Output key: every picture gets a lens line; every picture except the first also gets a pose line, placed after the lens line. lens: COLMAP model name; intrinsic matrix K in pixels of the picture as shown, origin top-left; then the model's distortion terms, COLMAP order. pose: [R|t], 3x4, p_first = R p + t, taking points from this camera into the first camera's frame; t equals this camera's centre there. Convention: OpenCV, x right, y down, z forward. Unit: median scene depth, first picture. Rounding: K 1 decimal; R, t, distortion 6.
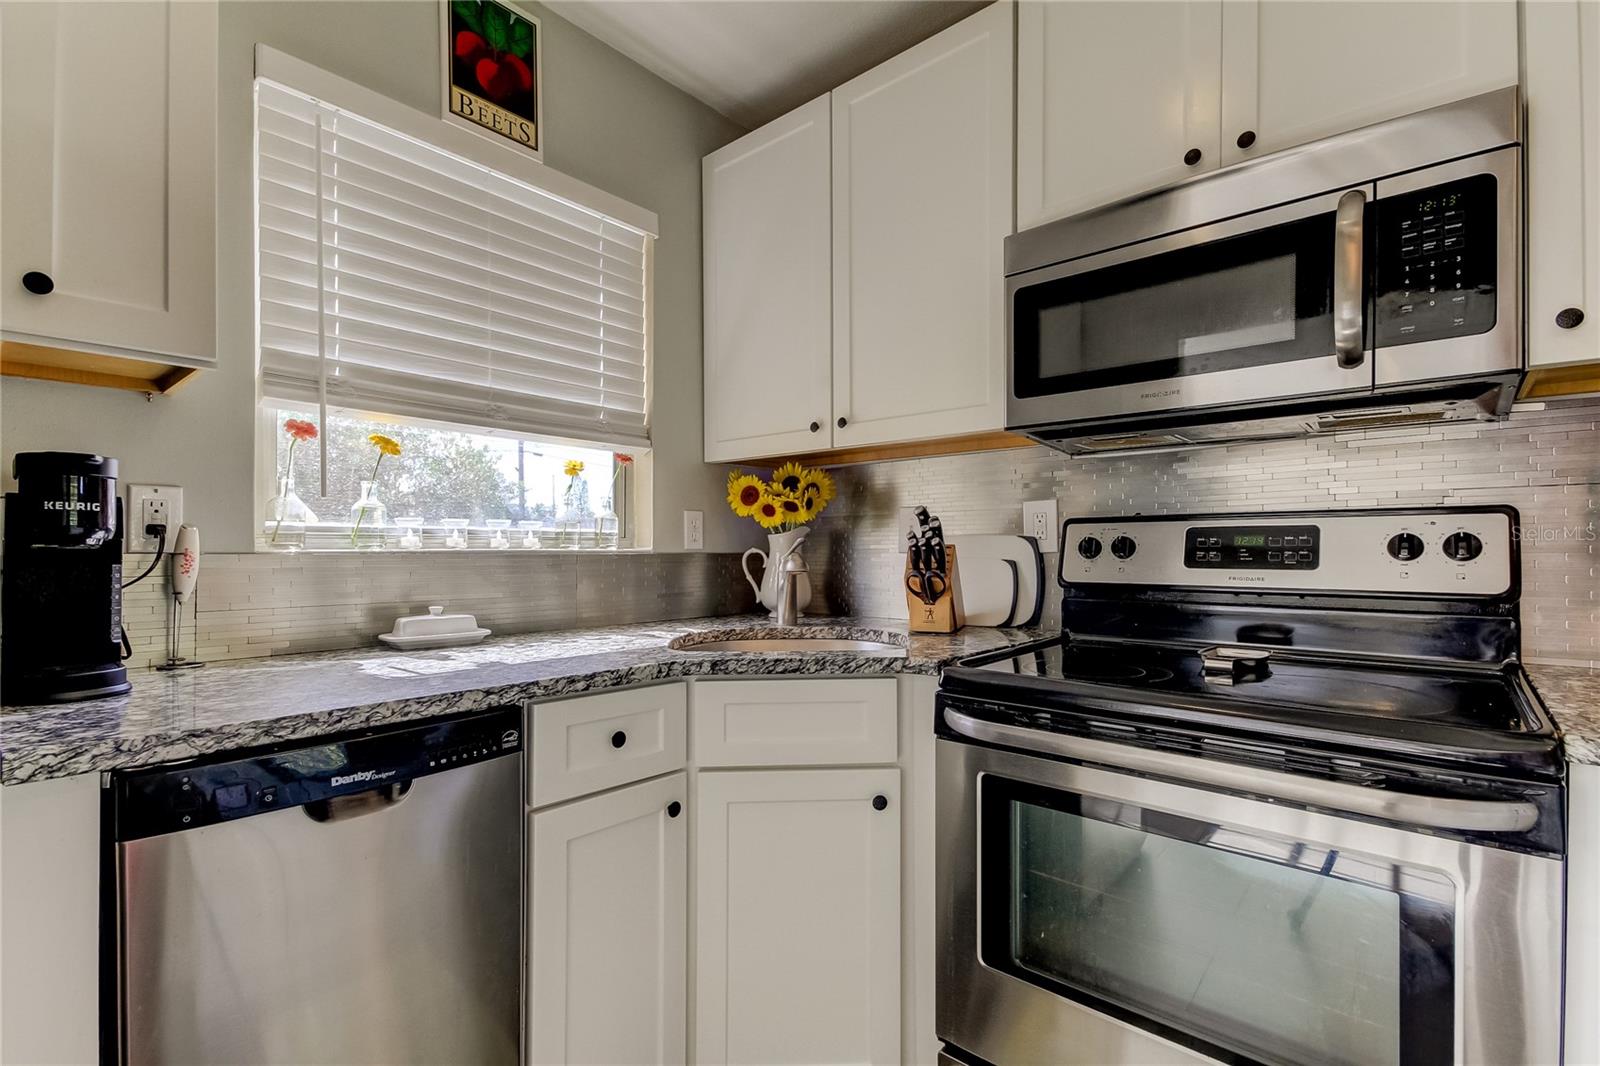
lens RADIAL K [[749.0, 0, 799.8], [0, 749.0, 544.0], [0, 0, 1]] dist [0.020570, 0.000524]
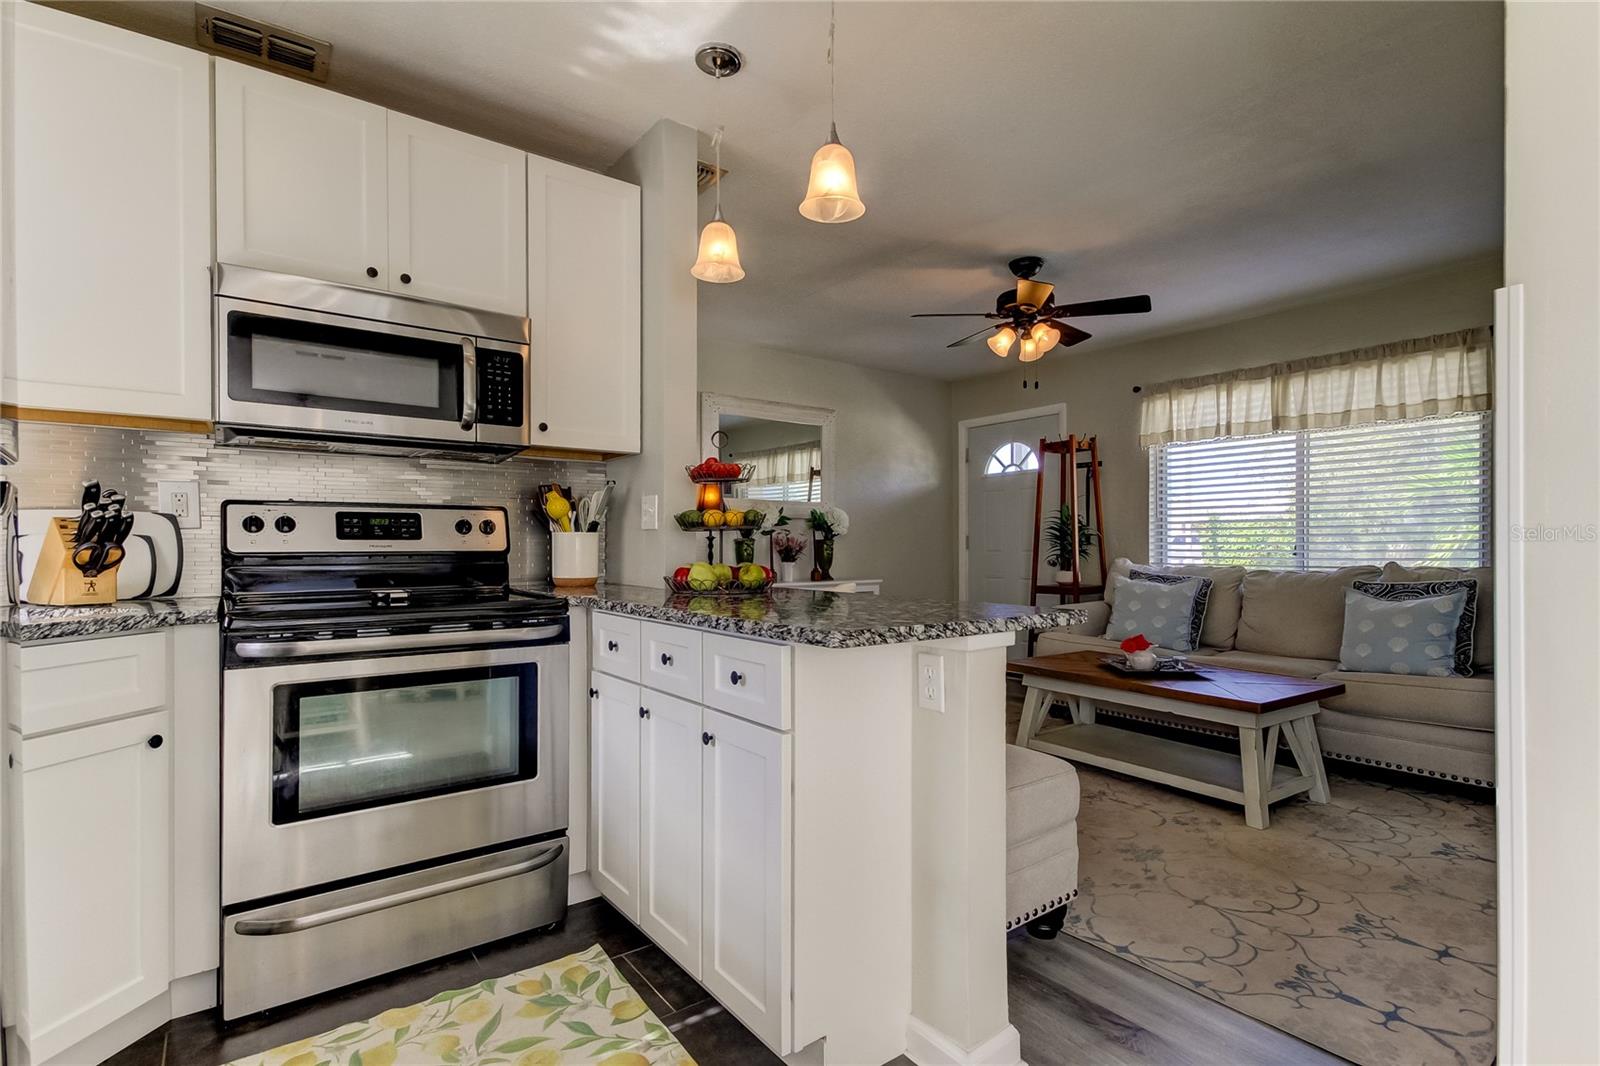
lens RADIAL K [[775.6, 0, 797.9], [0, 775.6, 549.5], [0, 0, 1]] dist [0.012918, -0.000625]
pose [[0.219772, -0.002888, 0.975547, -0.778429], [-0.006732, 0.999967, 0.004476, 0.040570], [-0.975528, -0.007552, 0.219746, -0.189193]]
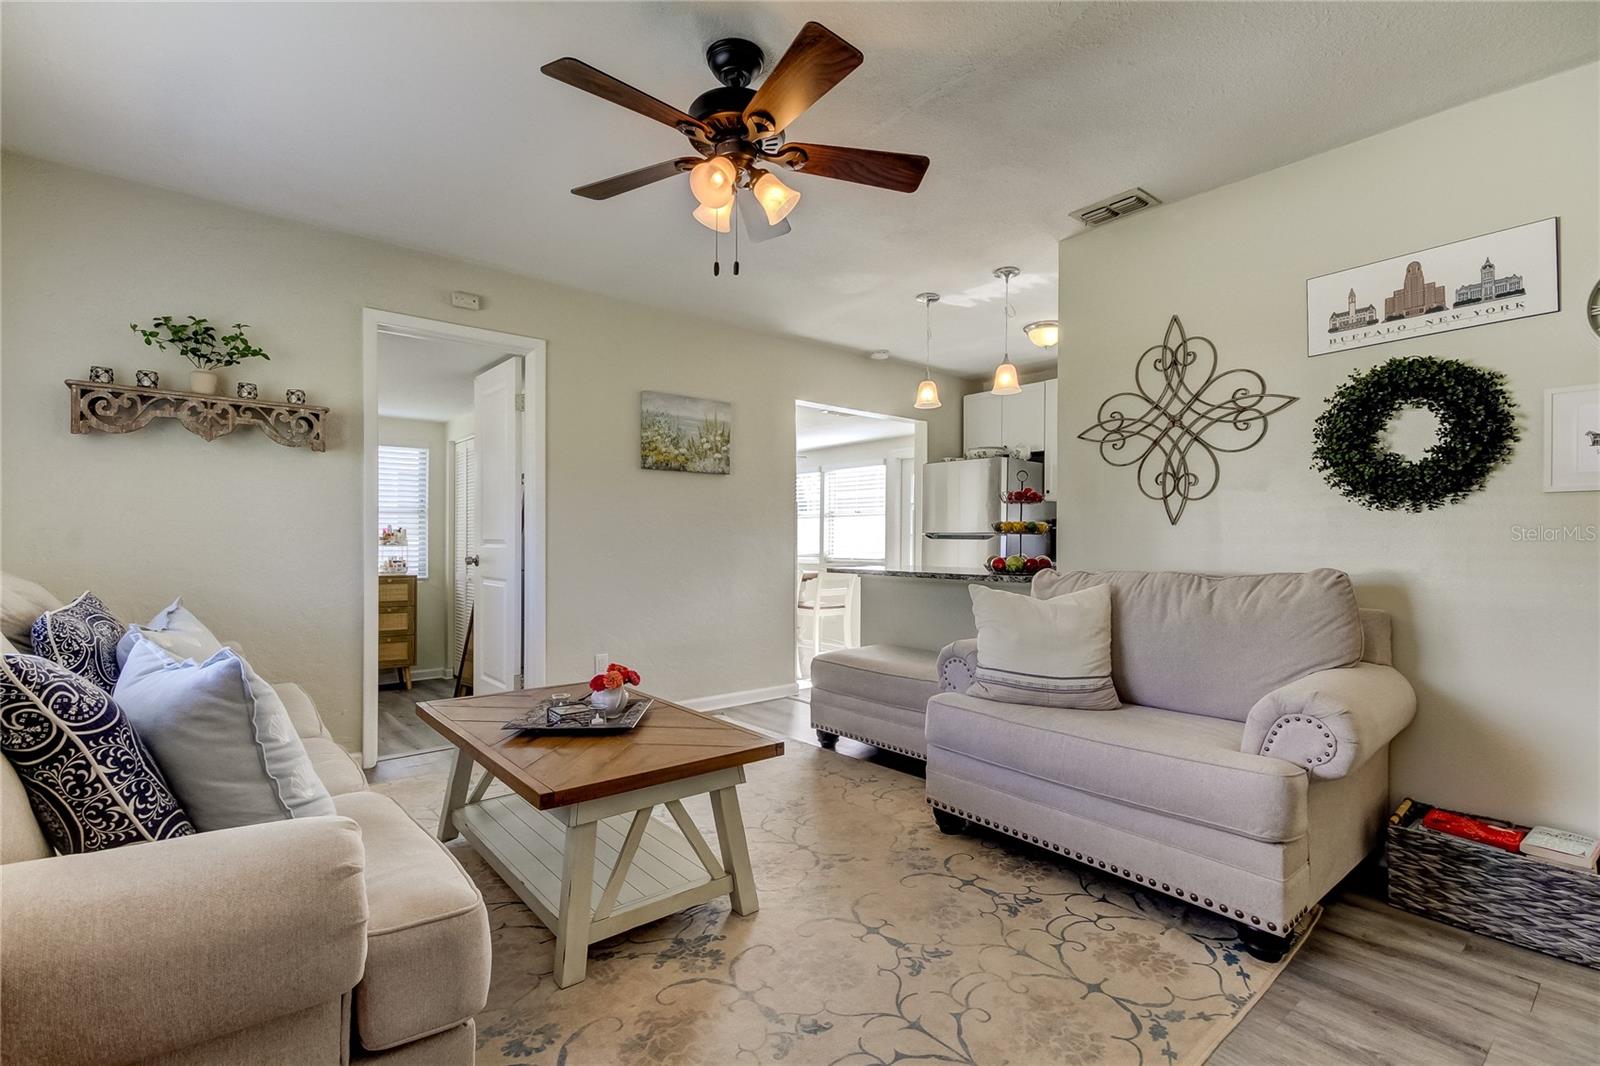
lens RADIAL K [[739.2, 0, 818.1], [0, 739.2, 538.6], [0, 0, 1]] dist [0.024476, 0.000065]
pose [[-0.141802, -0.000044, -0.989895, 3.312698], [0.001008, 0.999999, -0.000189, 0.021399], [0.989895, -0.001025, -0.141802, 0.005412]]
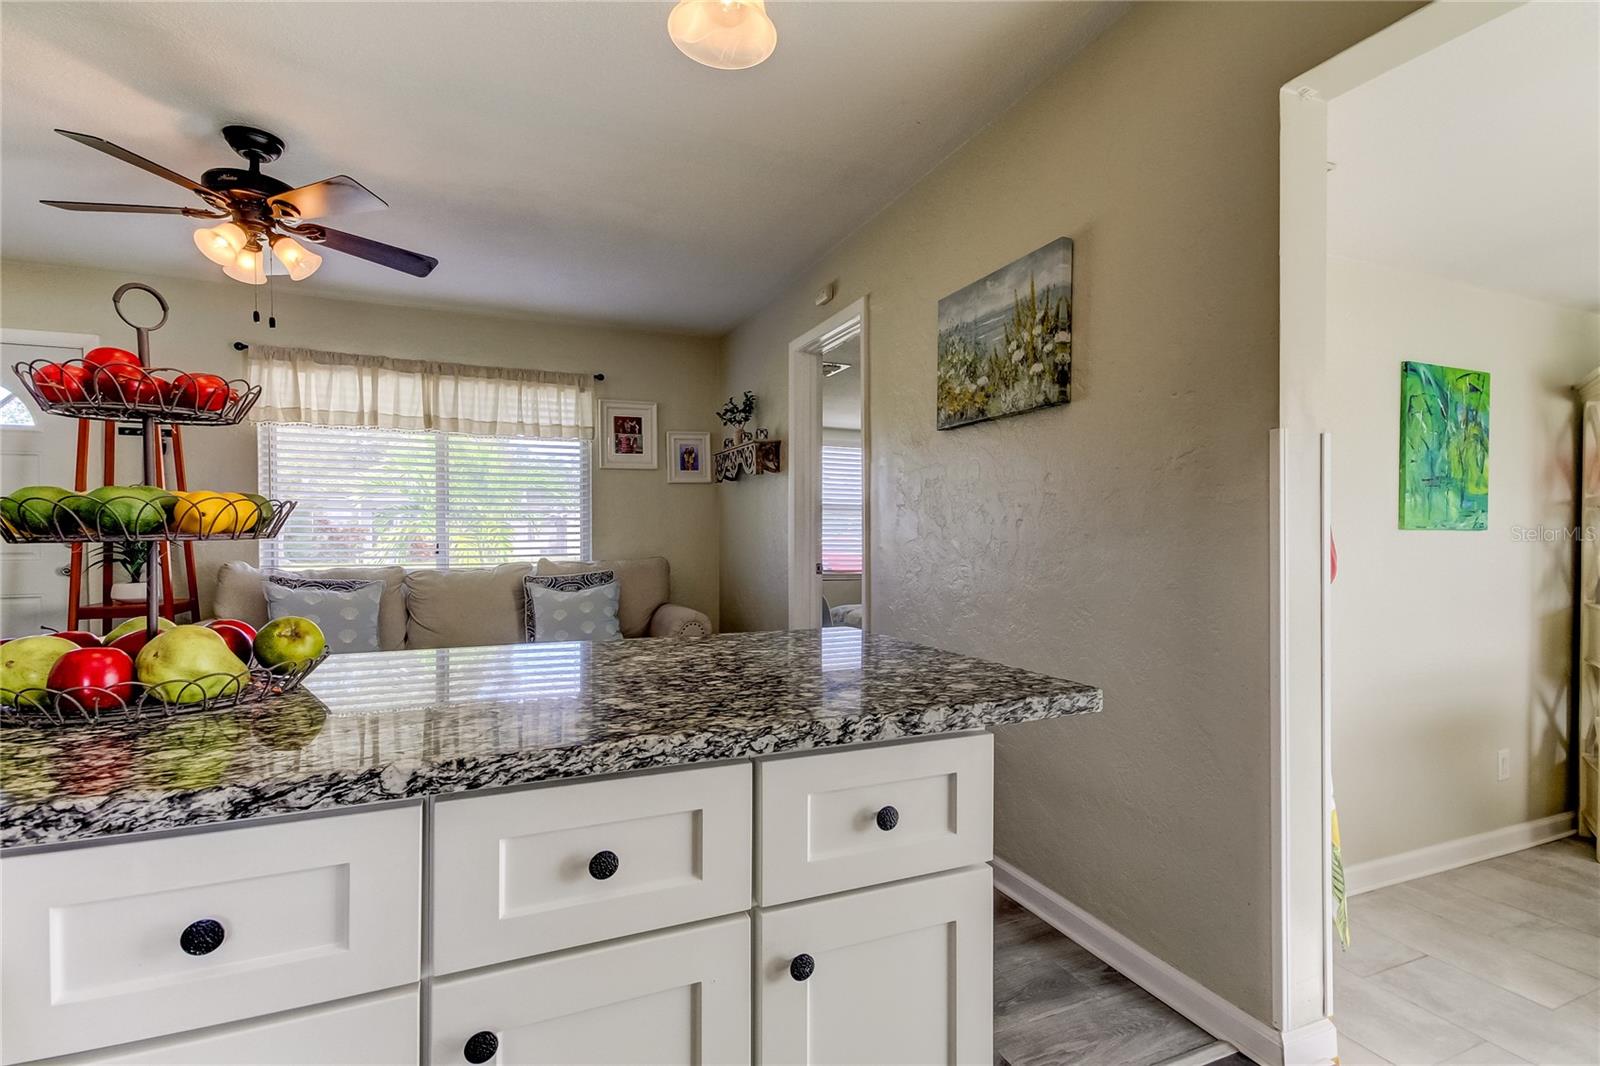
lens RADIAL K [[749.0, 0, 799.8], [0, 749.0, 544.0], [0, 0, 1]] dist [0.020570, 0.000524]
pose [[-0.899084, -0.004971, 0.437748, 0.028807], [-0.003712, 0.999986, 0.003732, 0.007396], [-0.437760, 0.001731, -0.899090, 0.663208]]
